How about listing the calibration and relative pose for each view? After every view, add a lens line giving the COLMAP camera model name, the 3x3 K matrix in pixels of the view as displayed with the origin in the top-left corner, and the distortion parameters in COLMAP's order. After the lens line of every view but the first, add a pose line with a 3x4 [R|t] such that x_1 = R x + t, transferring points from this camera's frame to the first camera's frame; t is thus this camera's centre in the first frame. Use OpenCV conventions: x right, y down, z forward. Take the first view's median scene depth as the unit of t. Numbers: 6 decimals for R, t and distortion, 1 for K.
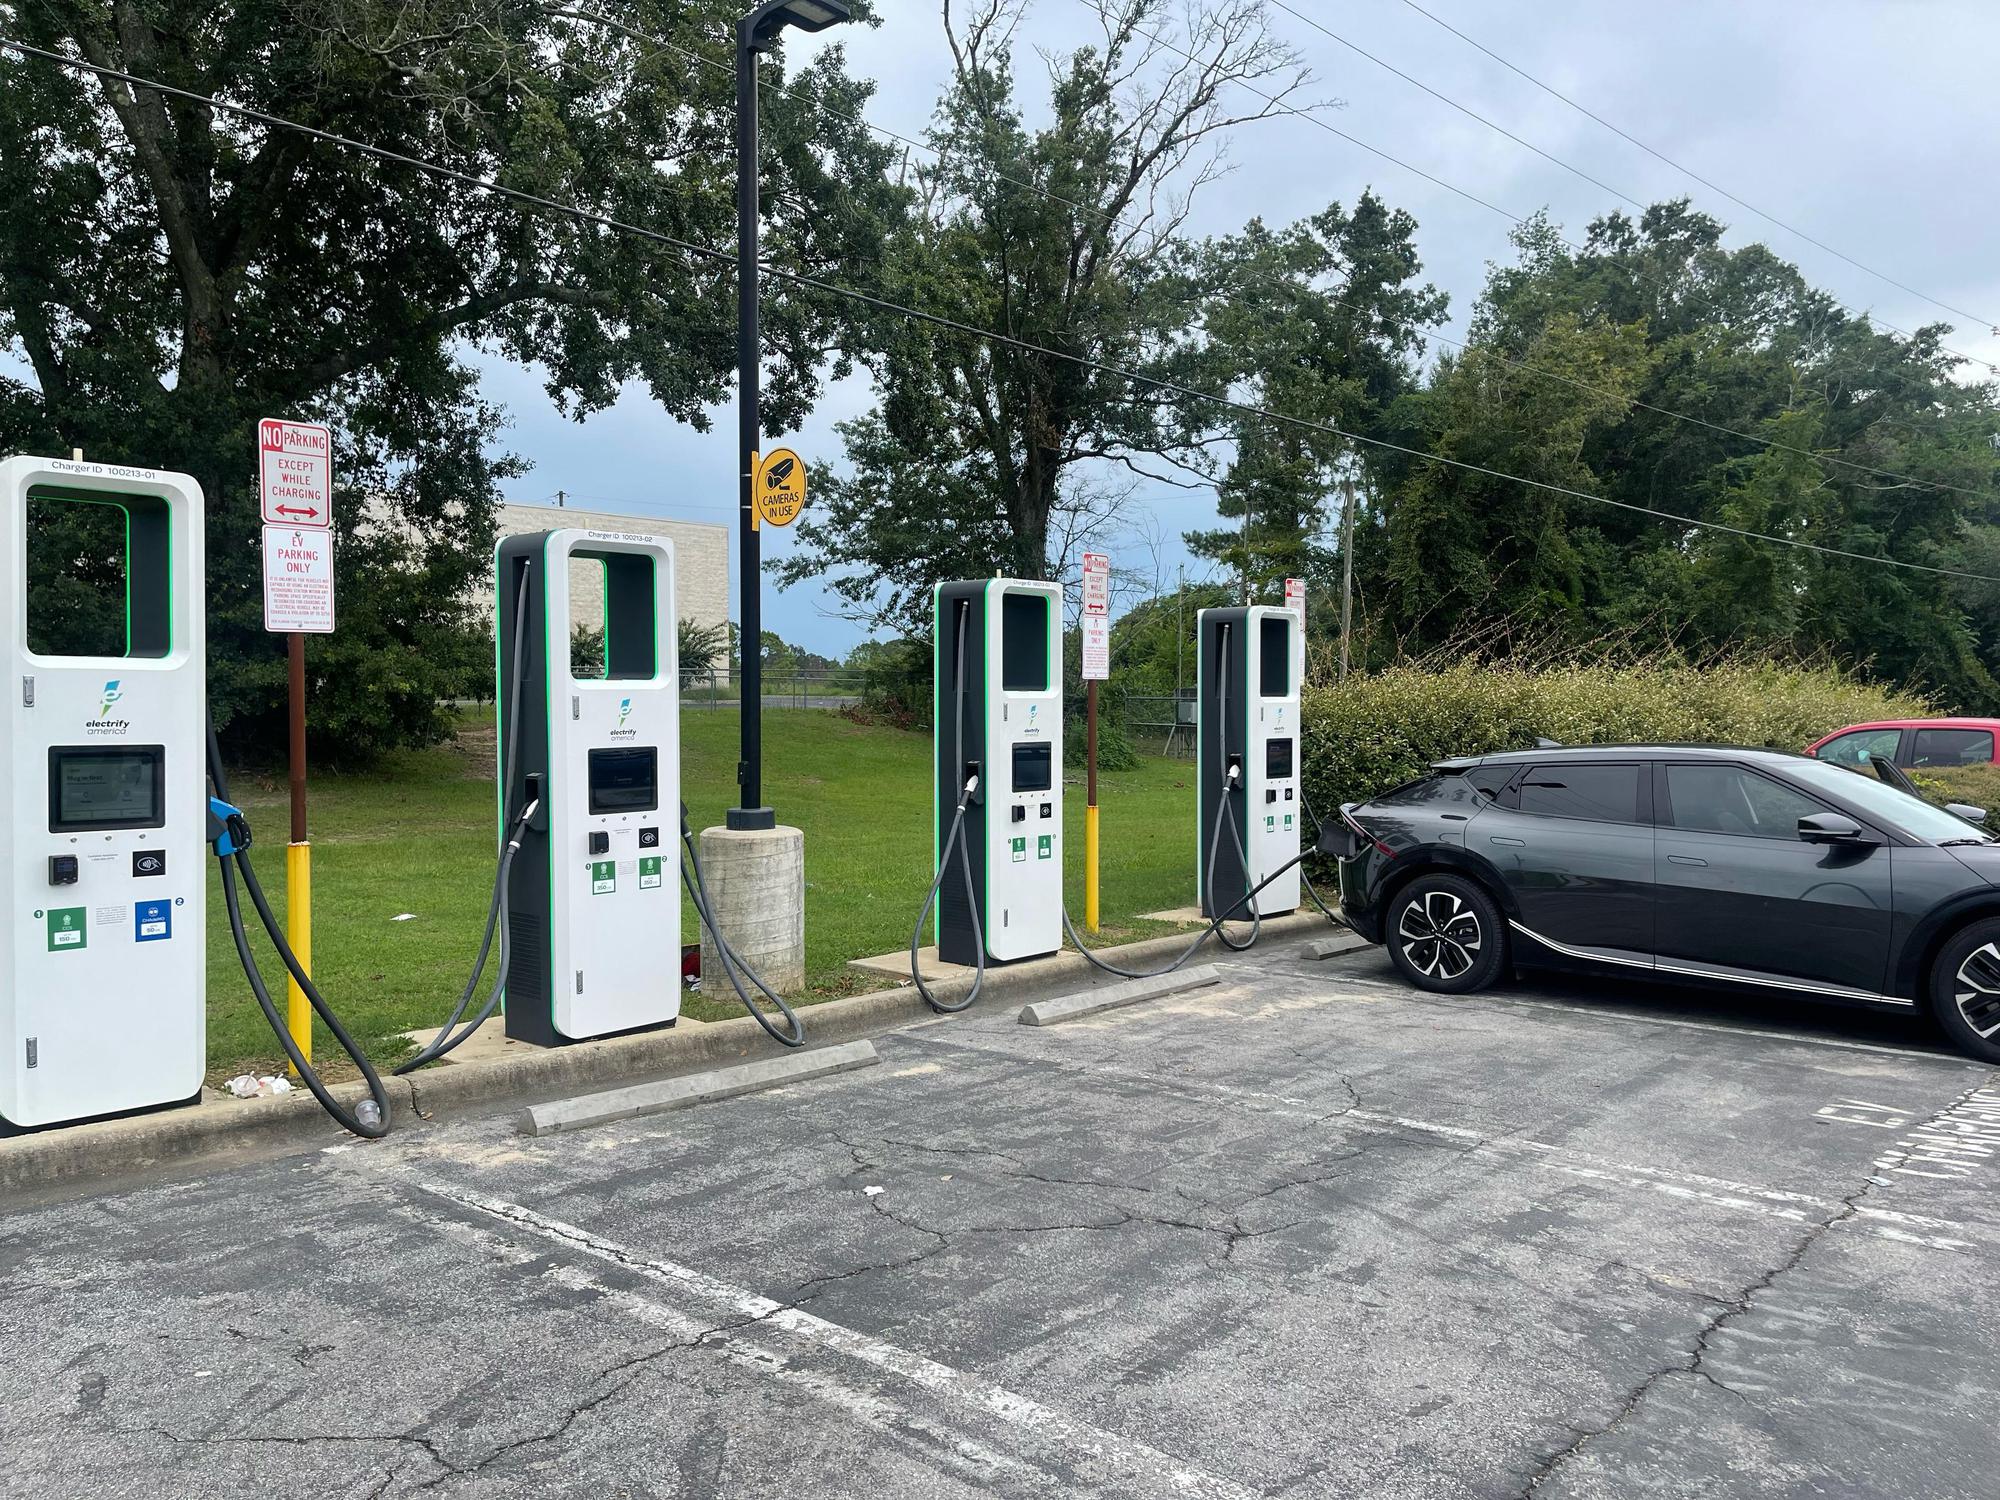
lens RADIAL K [[1574.6, 0, 972.8], [0, 1574.6, 737.9], [0, 0, 1]] dist [0.085143, -0.116943]
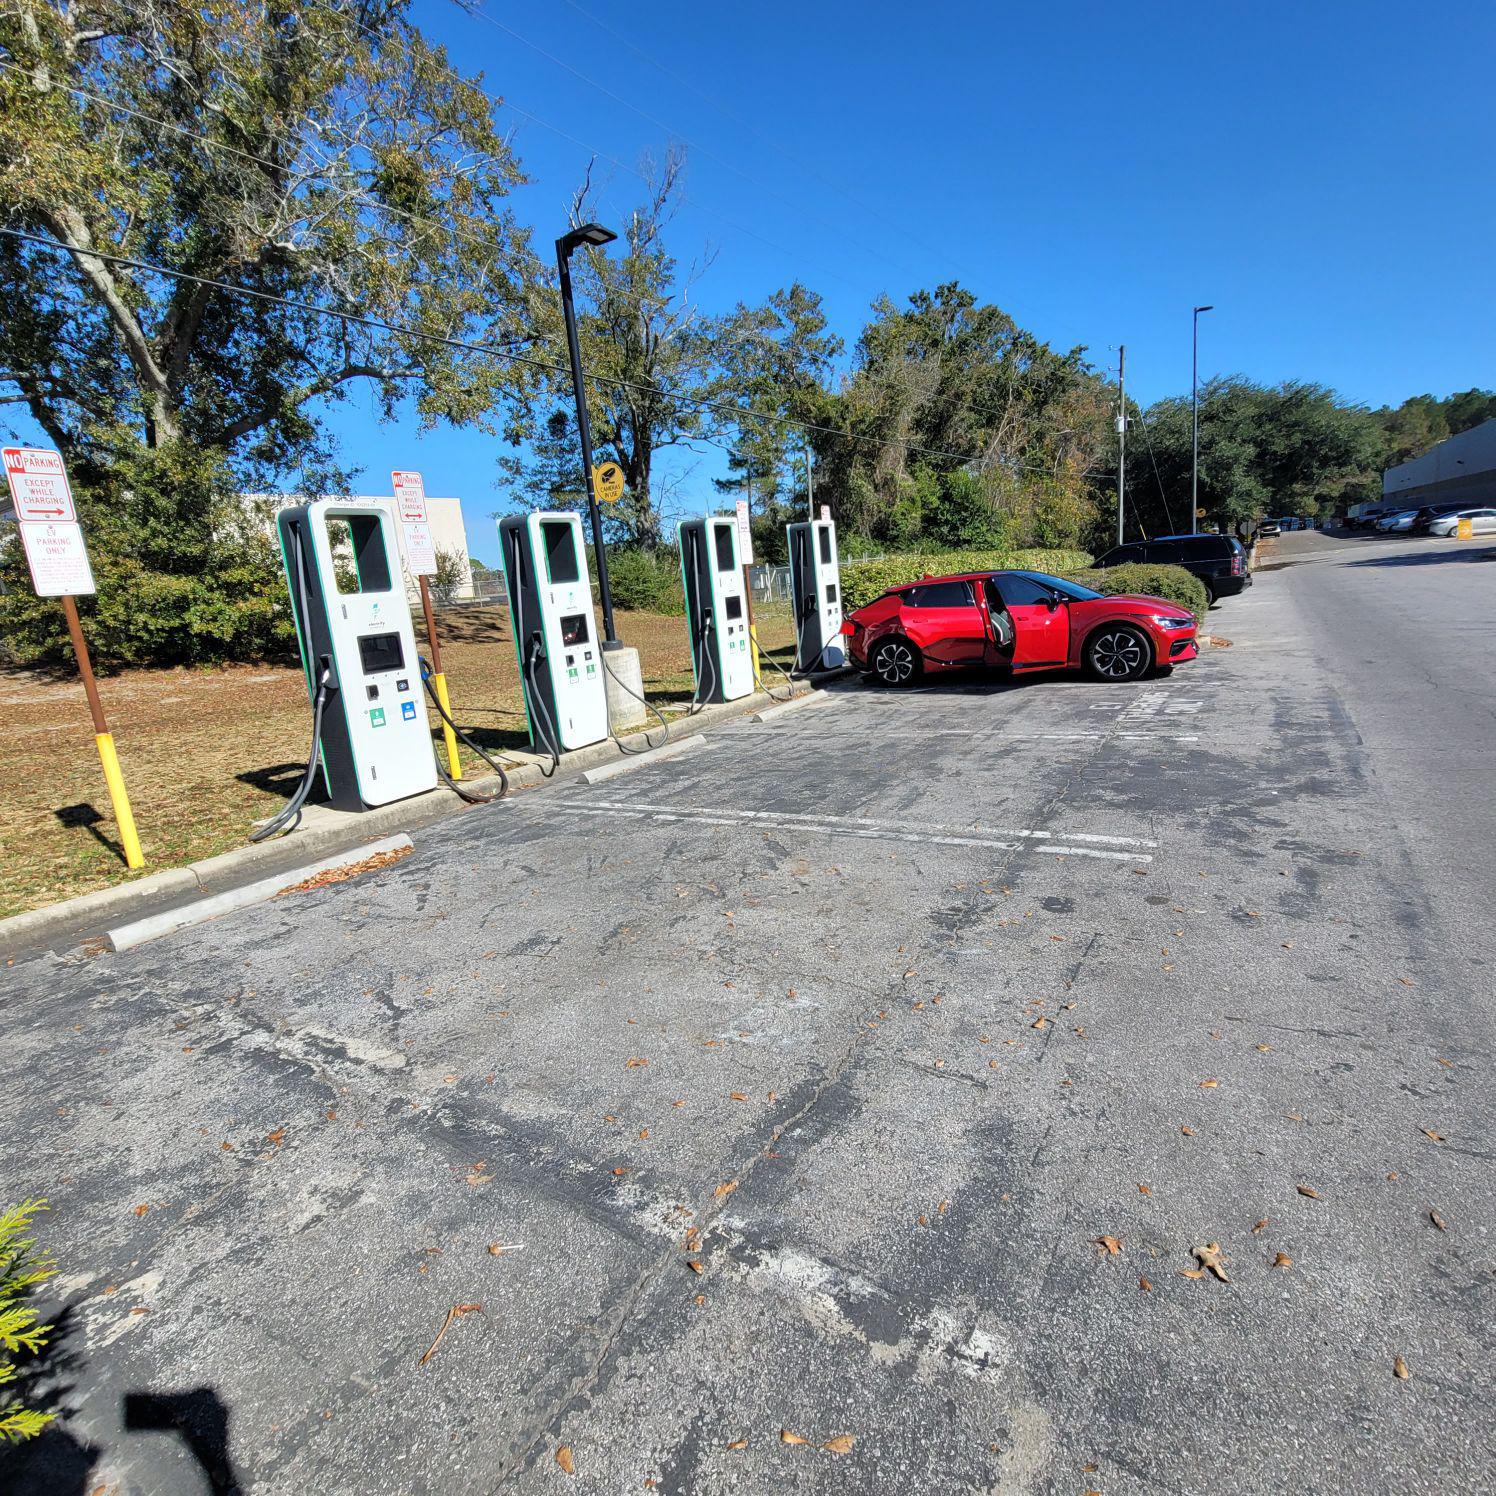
lens RADIAL K [[863.6, 0, 748.0], [0, 863.6, 748.0], [0, 0, 1]] dist [0.001335, 0.000342]
pose [[0.977956, -0.129444, 0.163851, -0.254853], [0.099958, 0.979136, 0.176920, -0.000787], [-0.183334, -0.156642, 0.970491, -0.263595]]
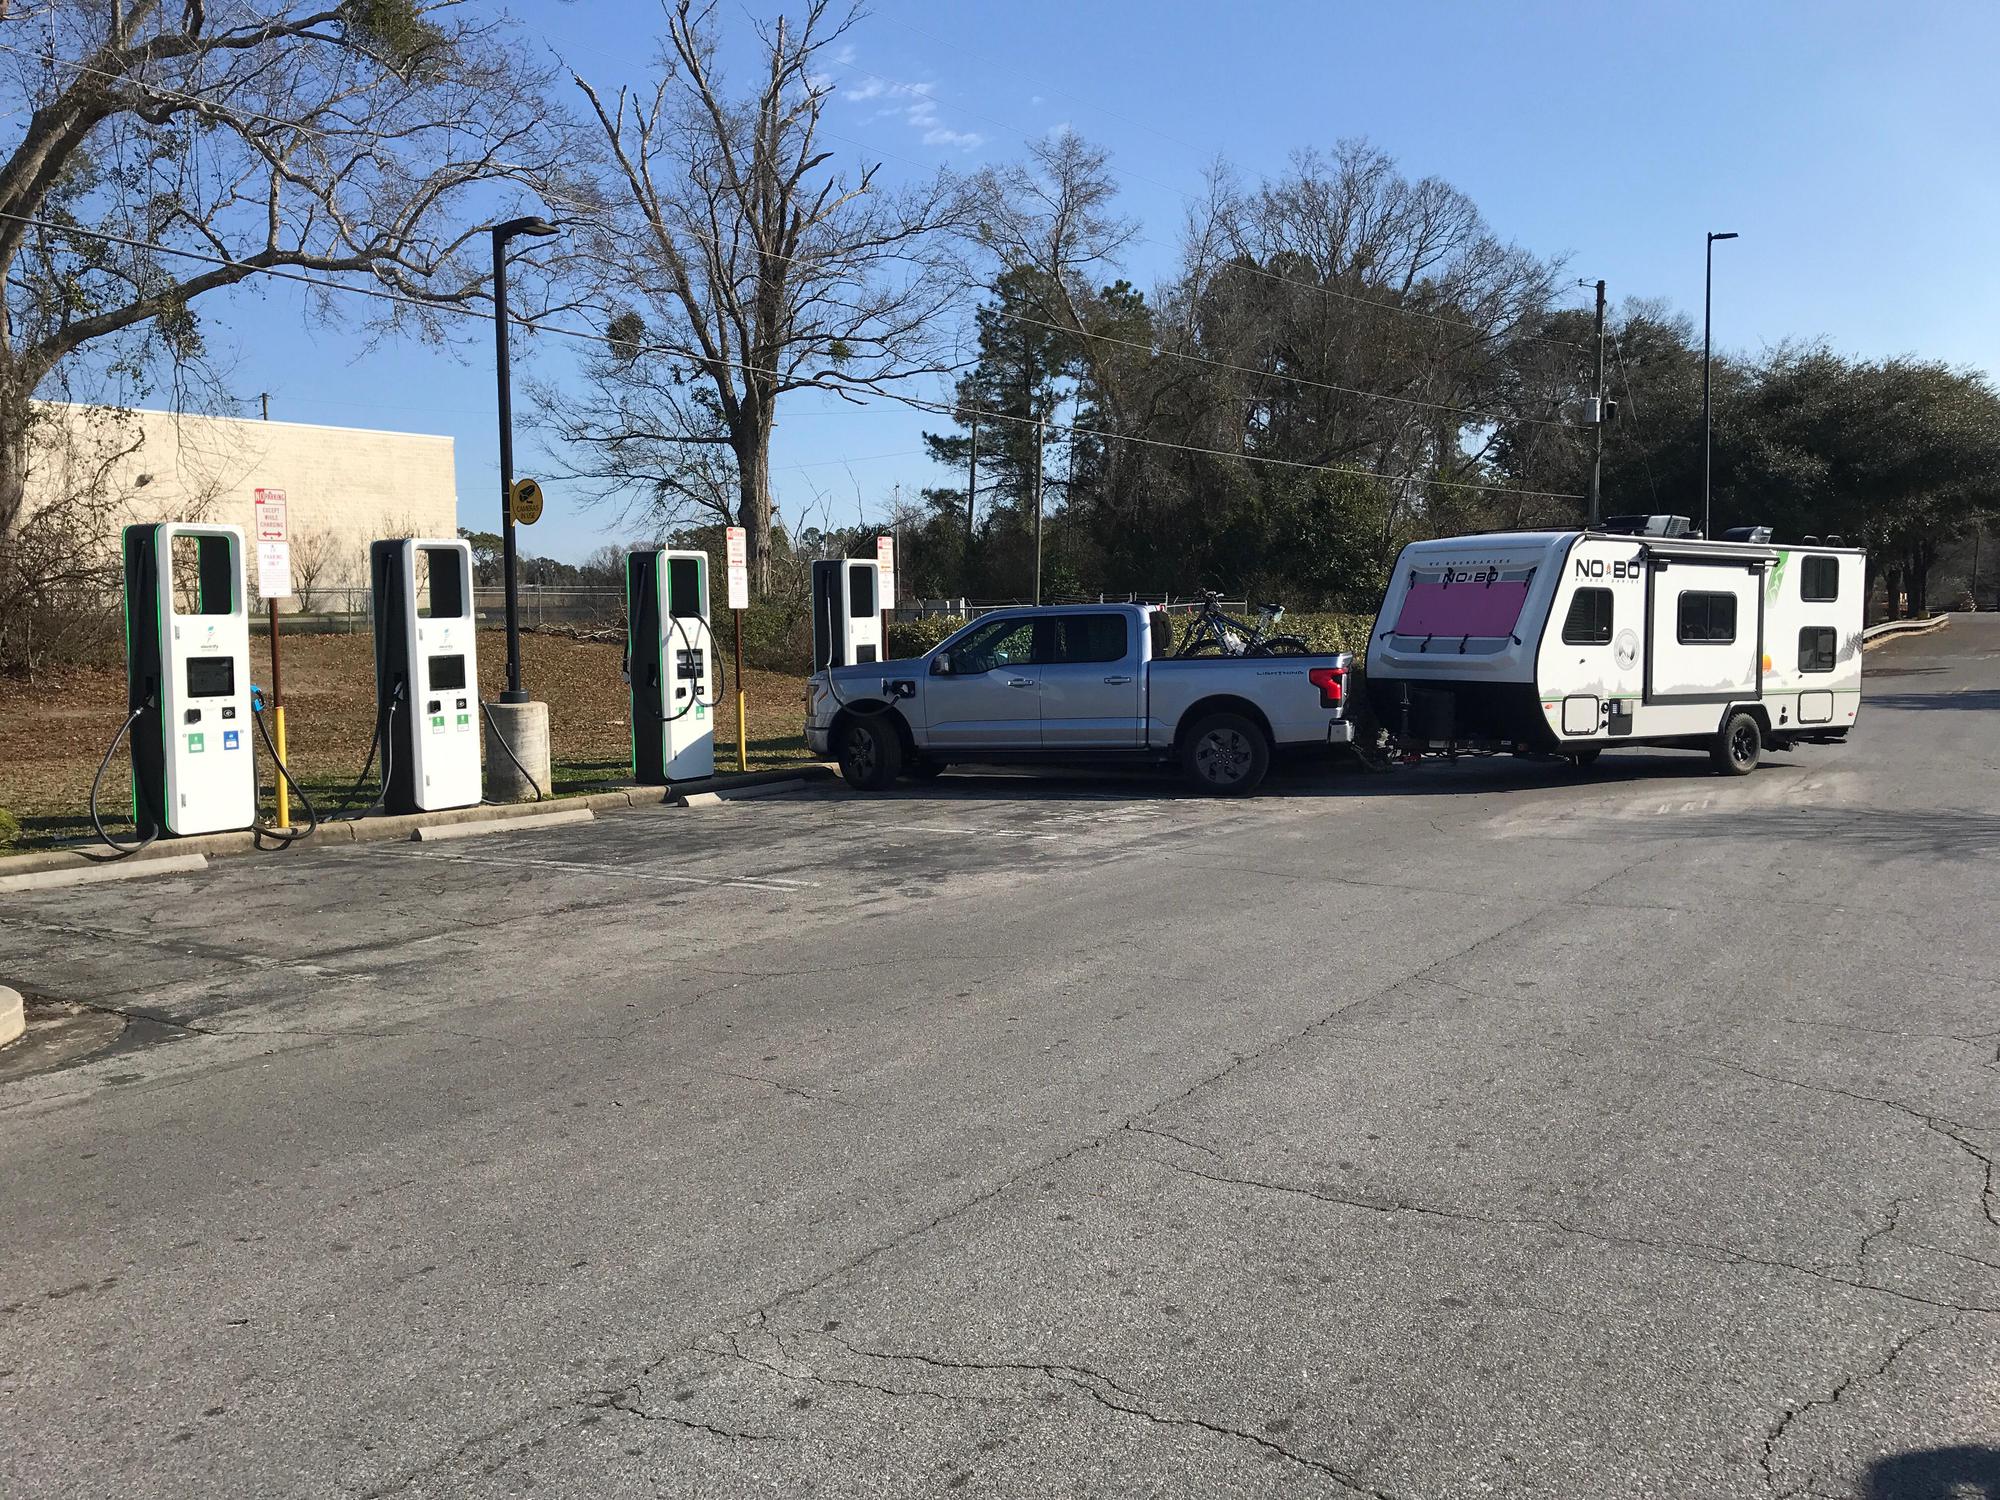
lens RADIAL K [[1846.1, 0, 1064.8], [0, 1846.1, 740.9], [0, 0, 1]] dist [0.117242, -0.356148]
pose [[0.985239, -0.024455, 0.169427, 0.150709], [0.015652, 0.998467, 0.053098, 0.002503], [-0.170466, -0.049662, 0.984111, -1.593501]]
